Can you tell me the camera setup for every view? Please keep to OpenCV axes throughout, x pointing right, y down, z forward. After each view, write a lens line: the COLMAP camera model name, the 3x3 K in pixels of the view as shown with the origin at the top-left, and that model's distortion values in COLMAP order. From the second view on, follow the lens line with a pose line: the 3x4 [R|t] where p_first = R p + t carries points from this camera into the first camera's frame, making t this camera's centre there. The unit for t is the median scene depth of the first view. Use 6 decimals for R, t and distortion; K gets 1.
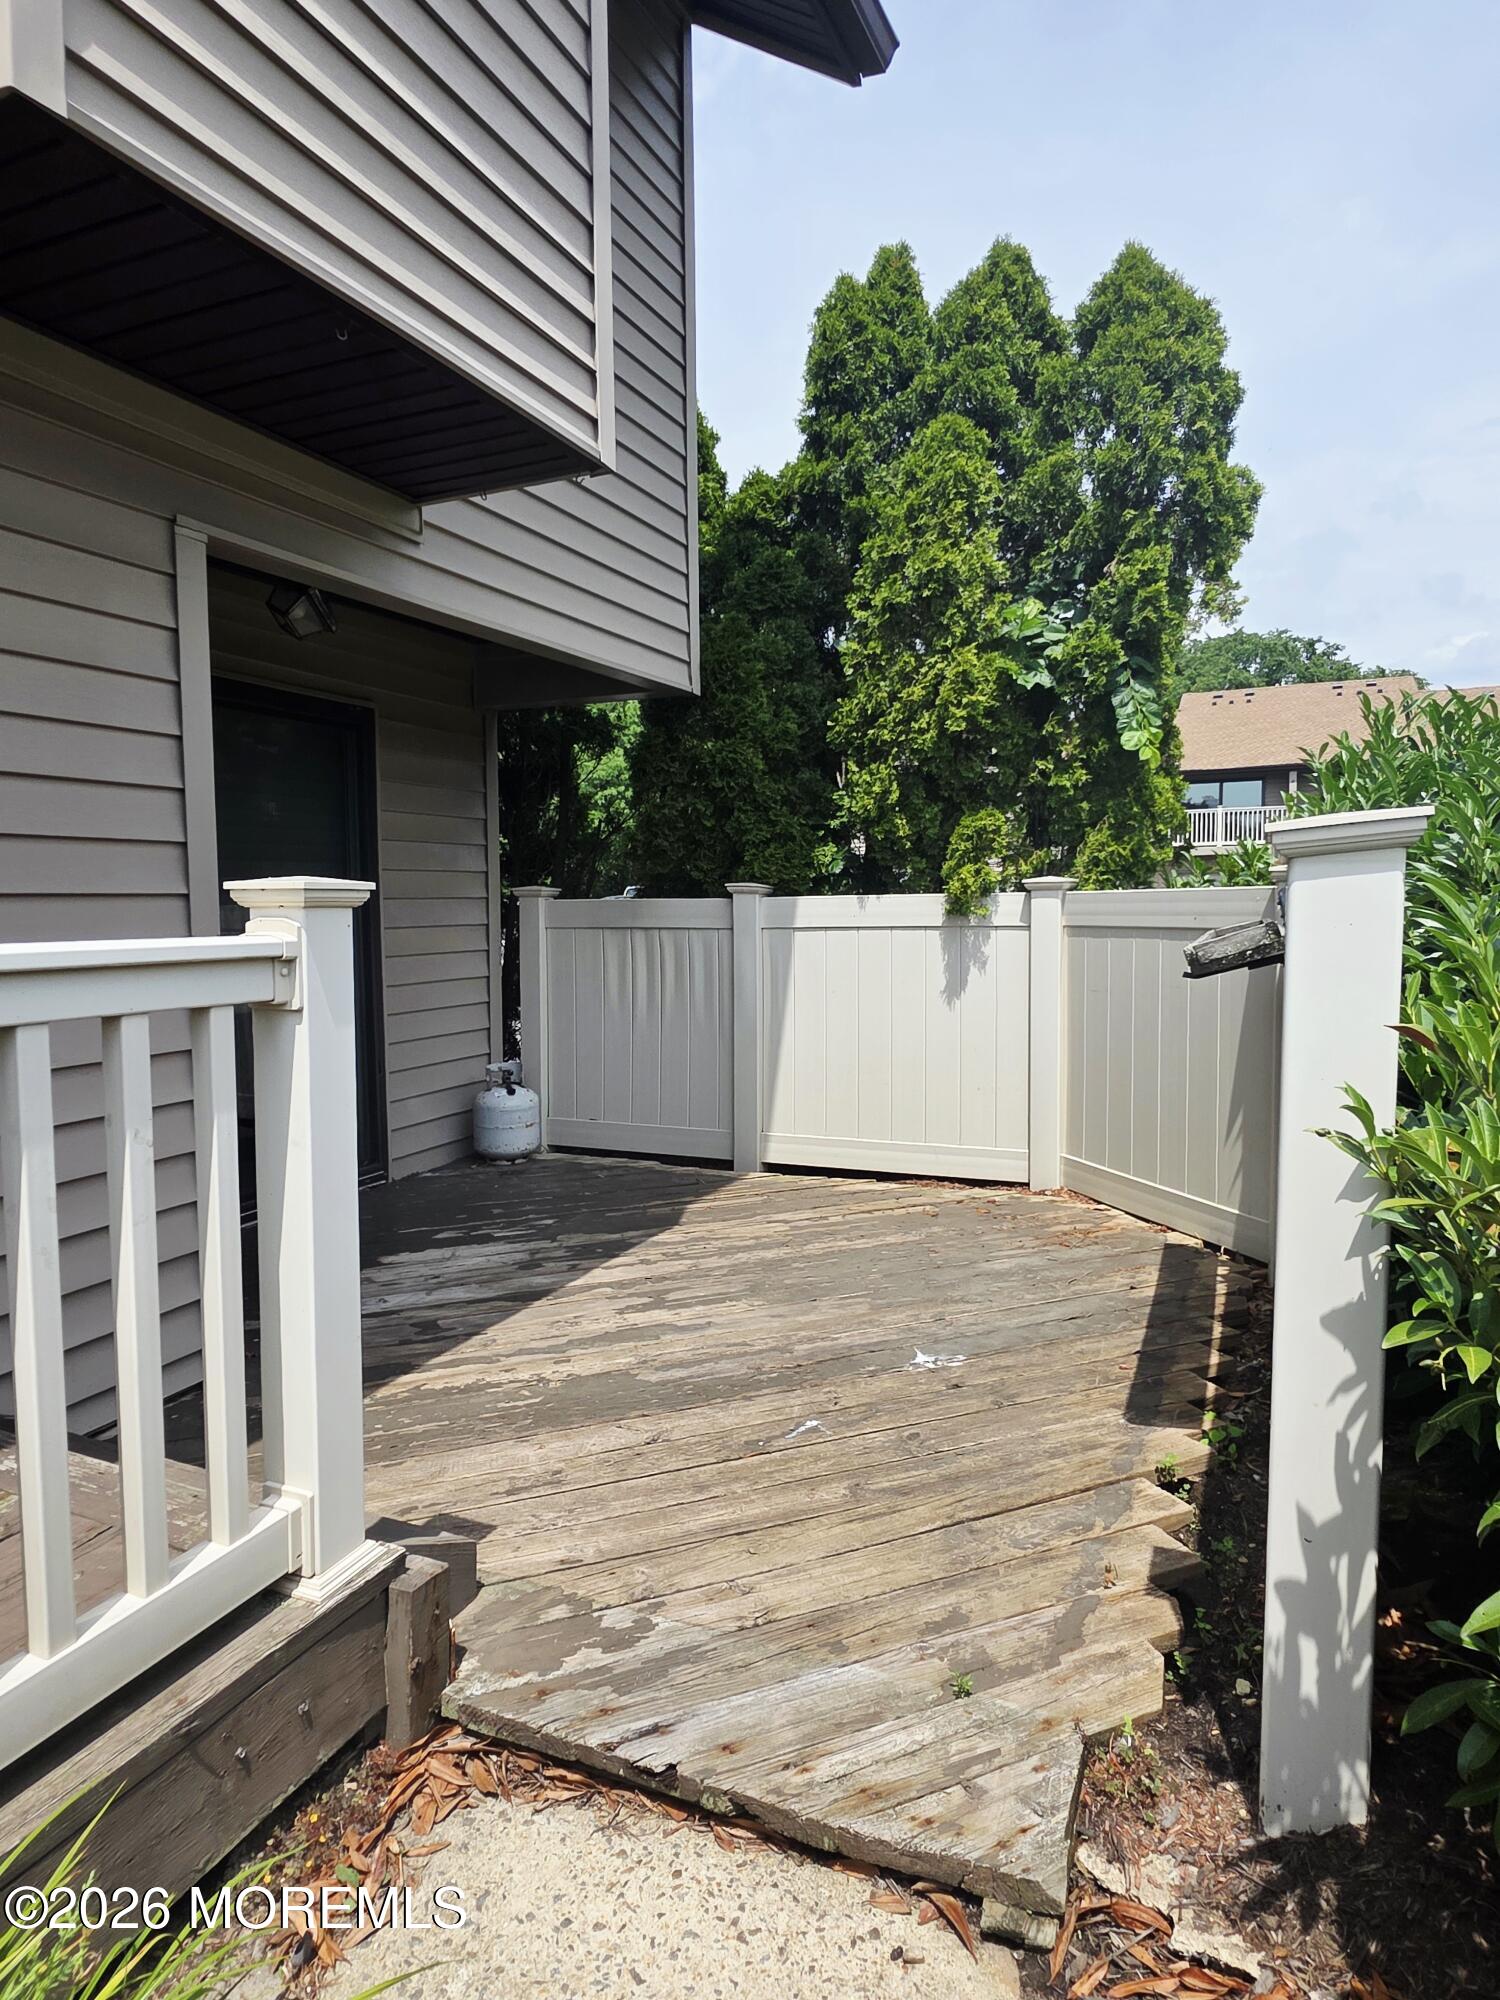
lens RADIAL K [[1221.0, 0, 746.0], [0, 1221.0, 999.0], [0, 0, 1]] dist [0.005316, -0.006788]
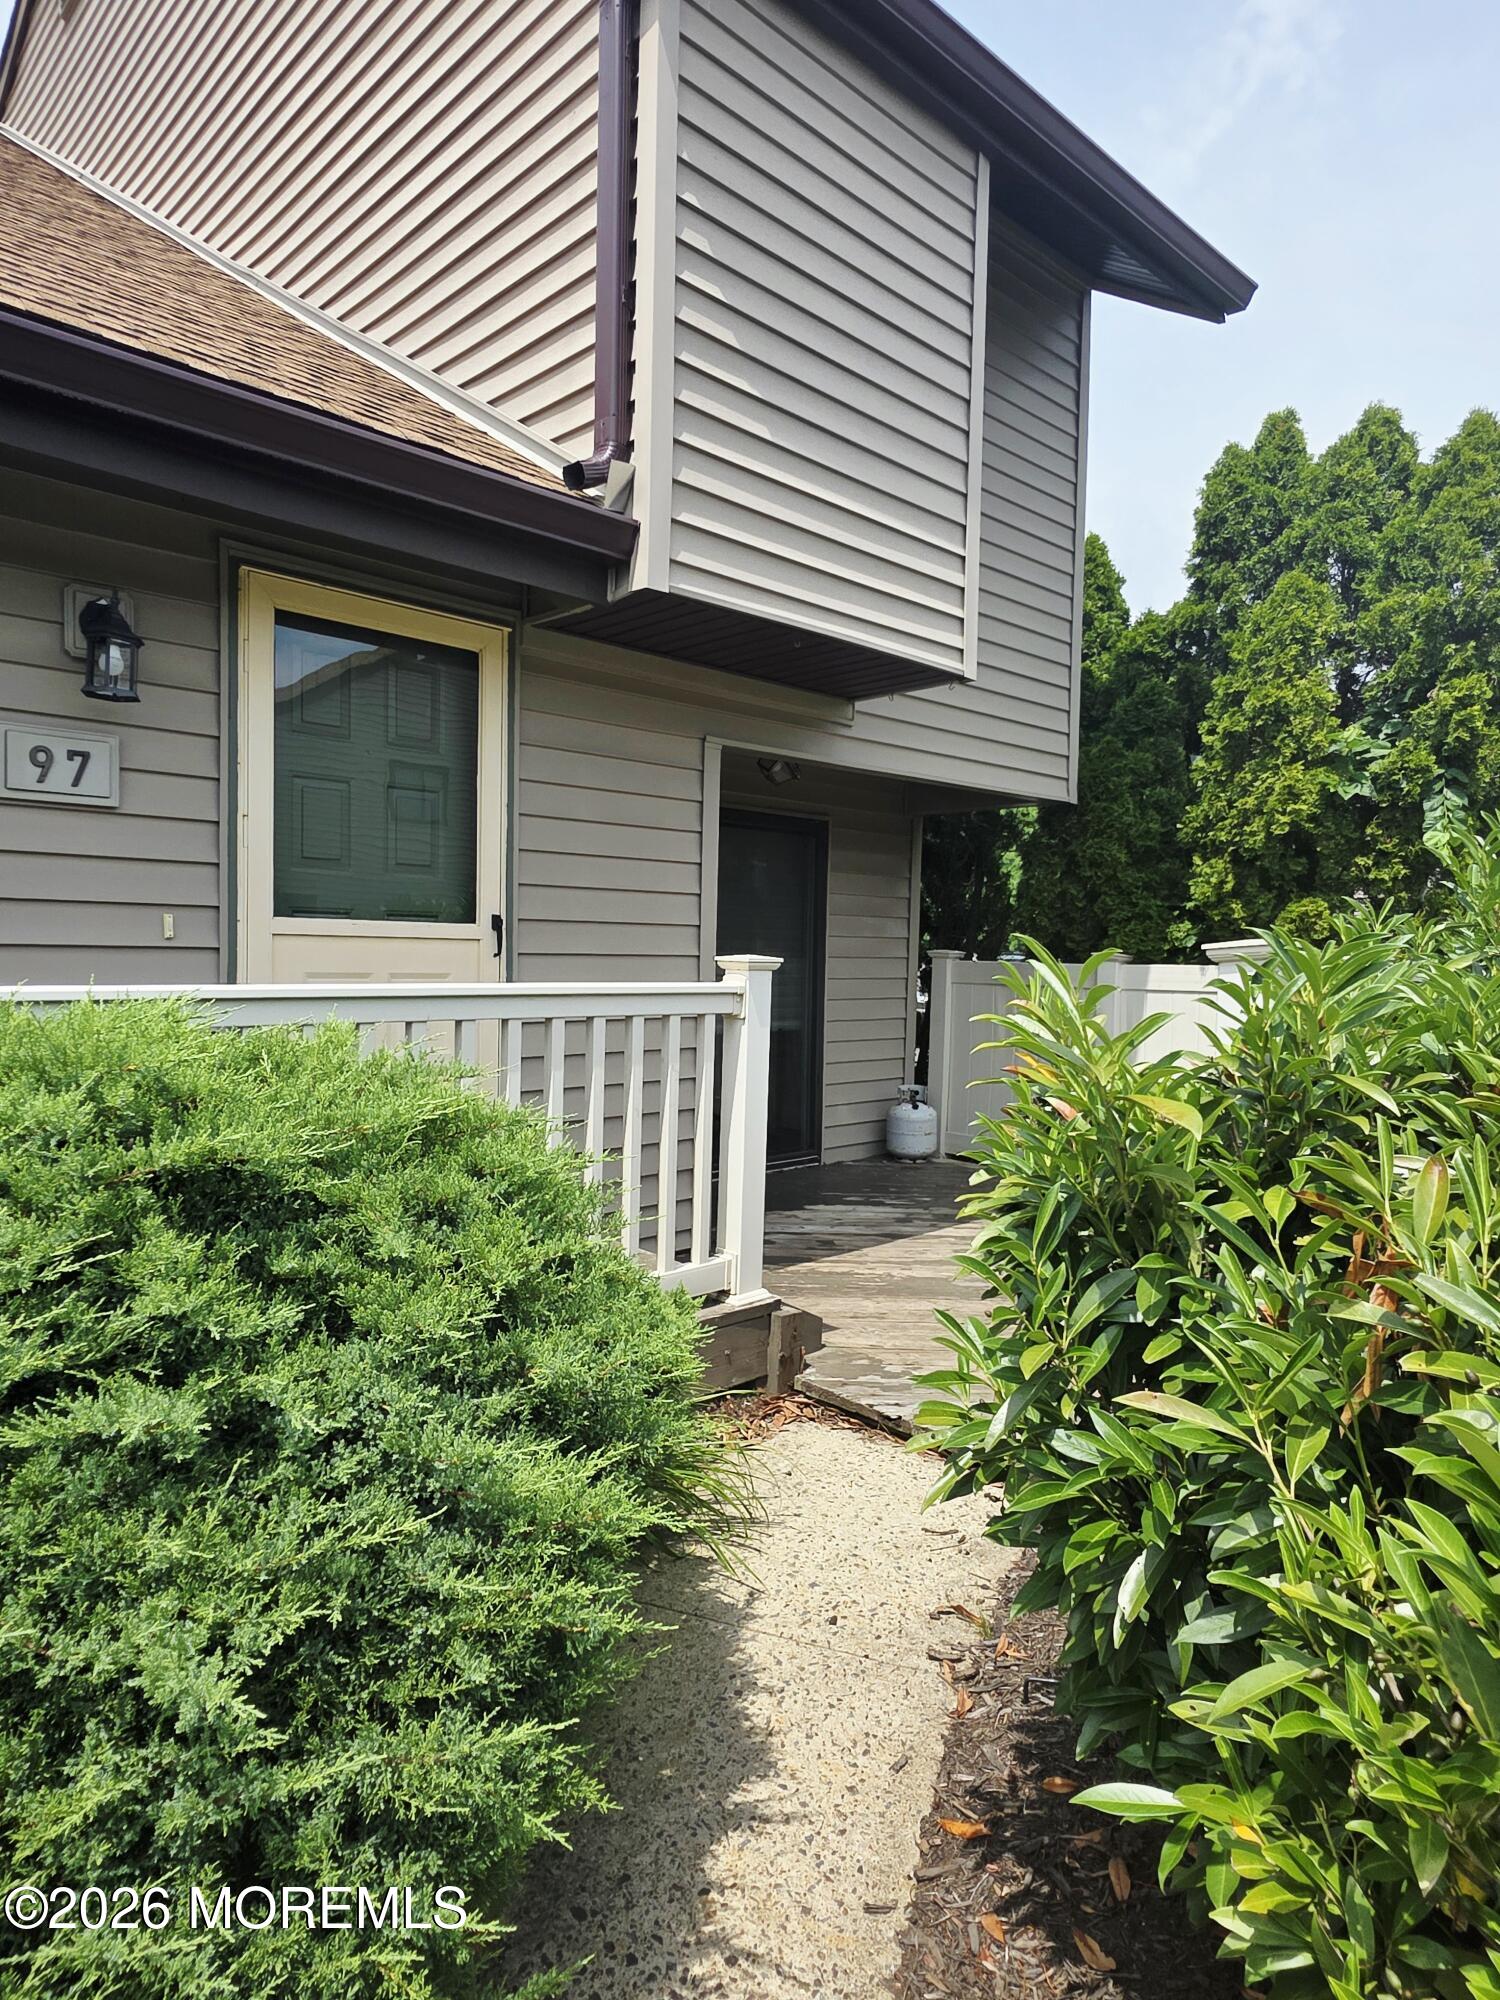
lens RADIAL K [[1221.0, 0, 749.9], [0, 1221.0, 999.5], [0, 0, 1]] dist [0.005316, -0.006788]
pose [[0.926544, 0.041744, -0.373862, 0.143036], [-0.057532, 0.997857, -0.031164, 0.013873], [0.371760, 0.050384, 0.926961, -0.316808]]
